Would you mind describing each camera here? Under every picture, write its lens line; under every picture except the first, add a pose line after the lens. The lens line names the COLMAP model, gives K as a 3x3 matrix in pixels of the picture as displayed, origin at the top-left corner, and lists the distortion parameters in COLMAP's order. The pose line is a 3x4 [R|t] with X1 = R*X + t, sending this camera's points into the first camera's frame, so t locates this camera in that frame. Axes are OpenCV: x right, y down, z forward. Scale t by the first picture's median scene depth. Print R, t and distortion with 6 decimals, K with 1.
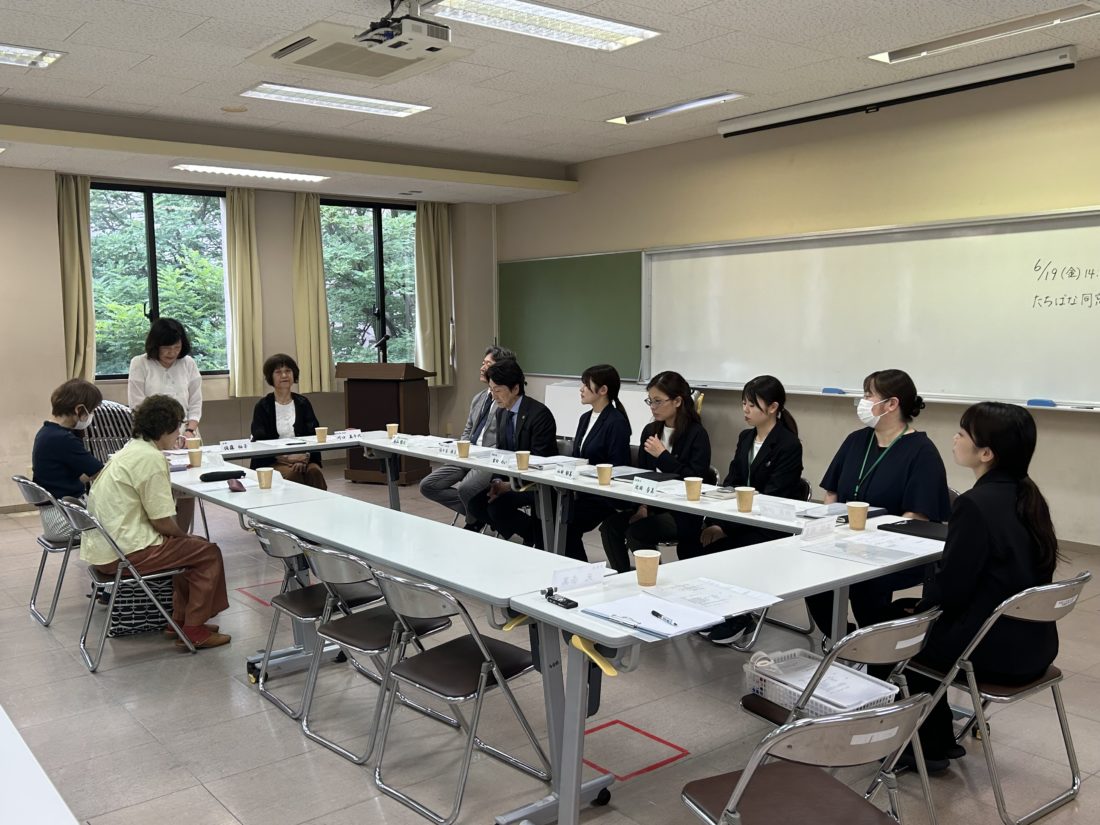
lens RADIAL K [[993.7, 0, 553.0], [0, 993.7, 415.7], [0, 0, 1]] dist [0.142685, -0.359910]
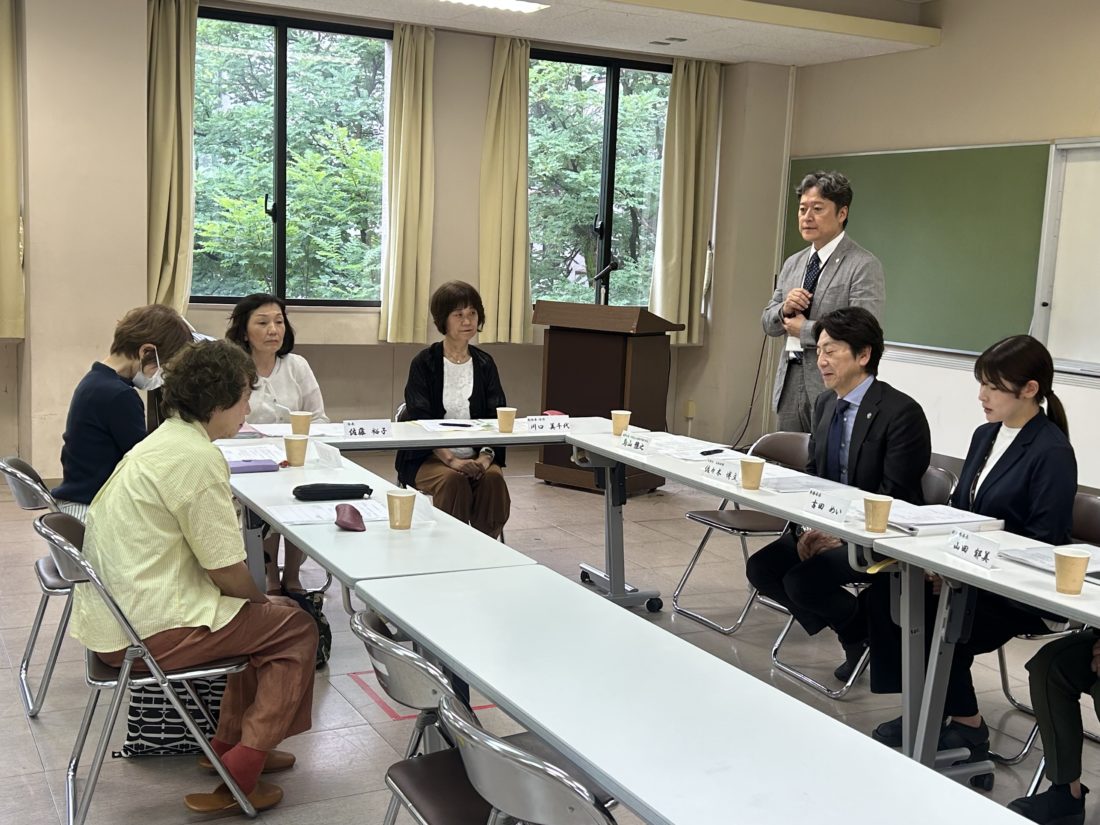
lens RADIAL K [[1319.7, 0, 549.2], [0, 1319.7, 413.4], [0, 0, 1]] dist [0.249997, -0.885155]
pose [[0.978316, 0.079856, -0.191104, -0.036875], [-0.074698, 0.996625, 0.034055, -0.009630], [0.193178, -0.019041, 0.980979, 0.152931]]
